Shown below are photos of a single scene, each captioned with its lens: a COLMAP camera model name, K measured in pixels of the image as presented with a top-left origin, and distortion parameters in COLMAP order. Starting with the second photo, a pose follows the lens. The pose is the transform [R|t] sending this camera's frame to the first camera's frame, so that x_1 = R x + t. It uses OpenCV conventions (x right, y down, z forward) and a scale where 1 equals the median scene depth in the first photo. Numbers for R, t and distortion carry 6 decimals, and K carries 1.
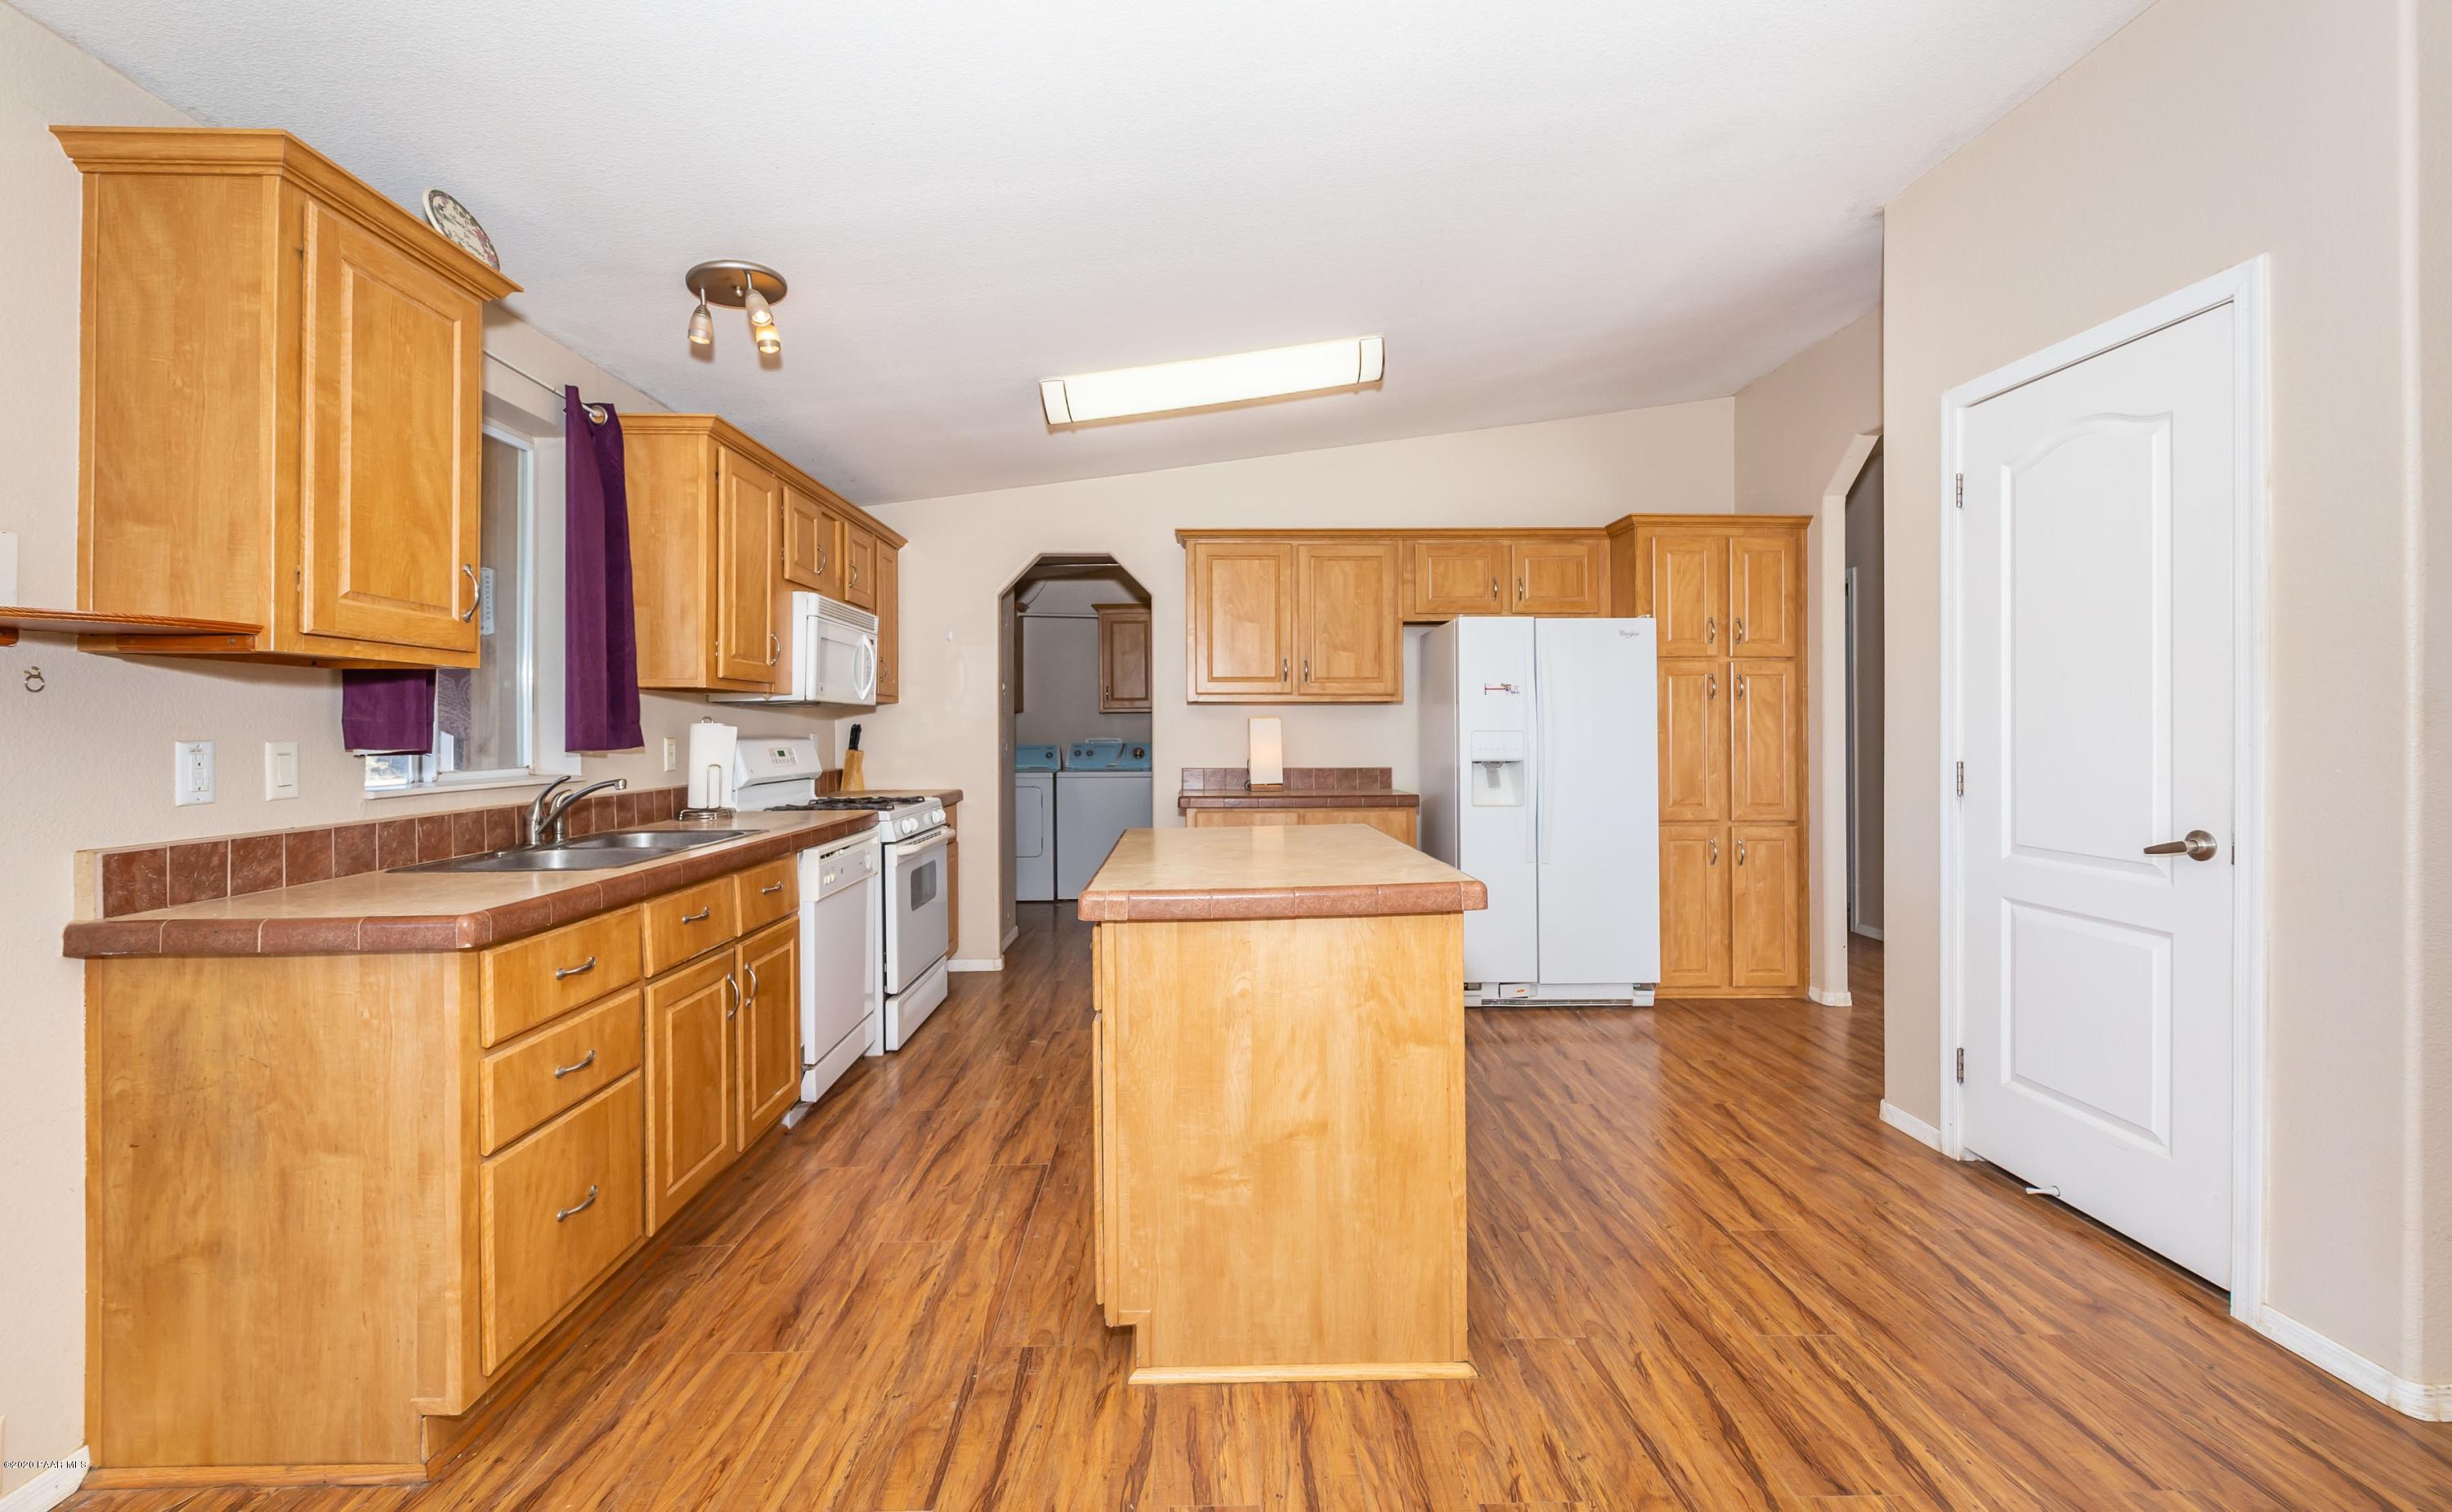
lens RADIAL K [[986.5, 0, 1222.5], [0, 986.5, 722.8], [0, 0, 1]] dist [-0.002539, -0.000300]
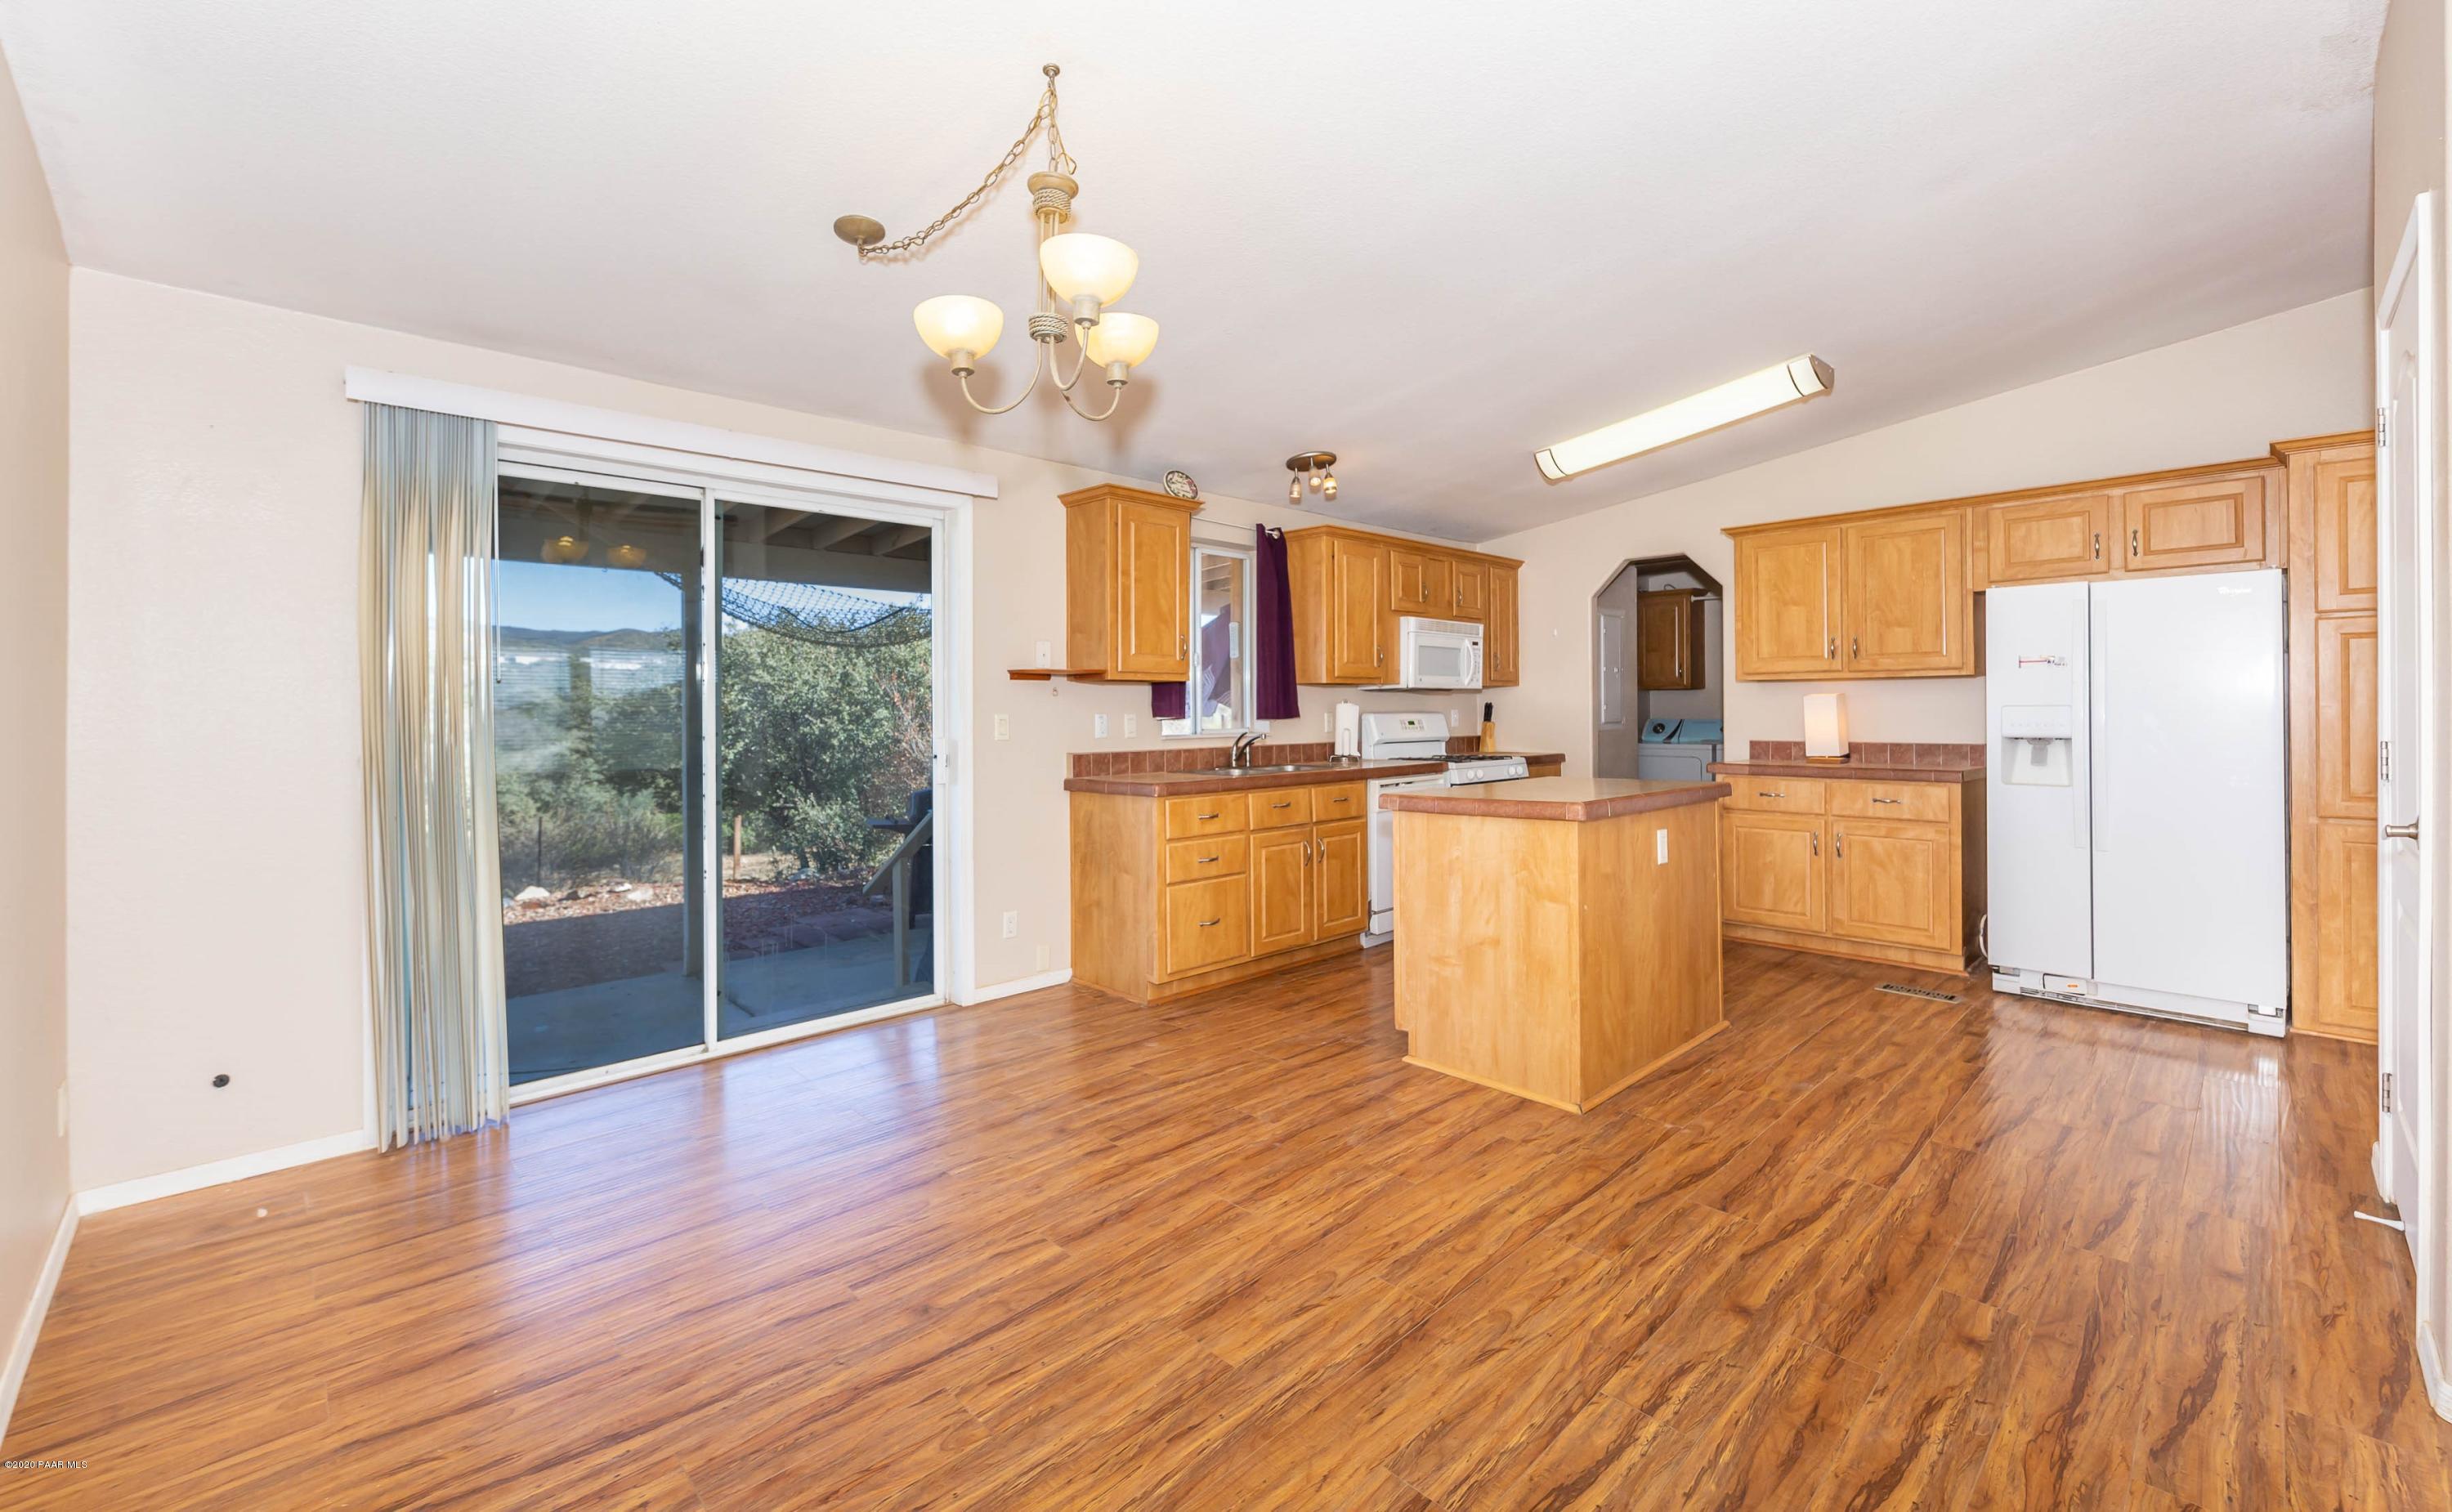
lens RADIAL K [[996.9, 0, 1225.2], [0, 996.9, 695.8], [0, 0, 1]] dist [-0.002611, -0.000228]
pose [[0.677069, -0.012036, -0.735821, 0.918383], [0.010242, 0.999924, -0.006932, -0.005200], [0.735848, -0.002843, 0.677141, -0.440549]]
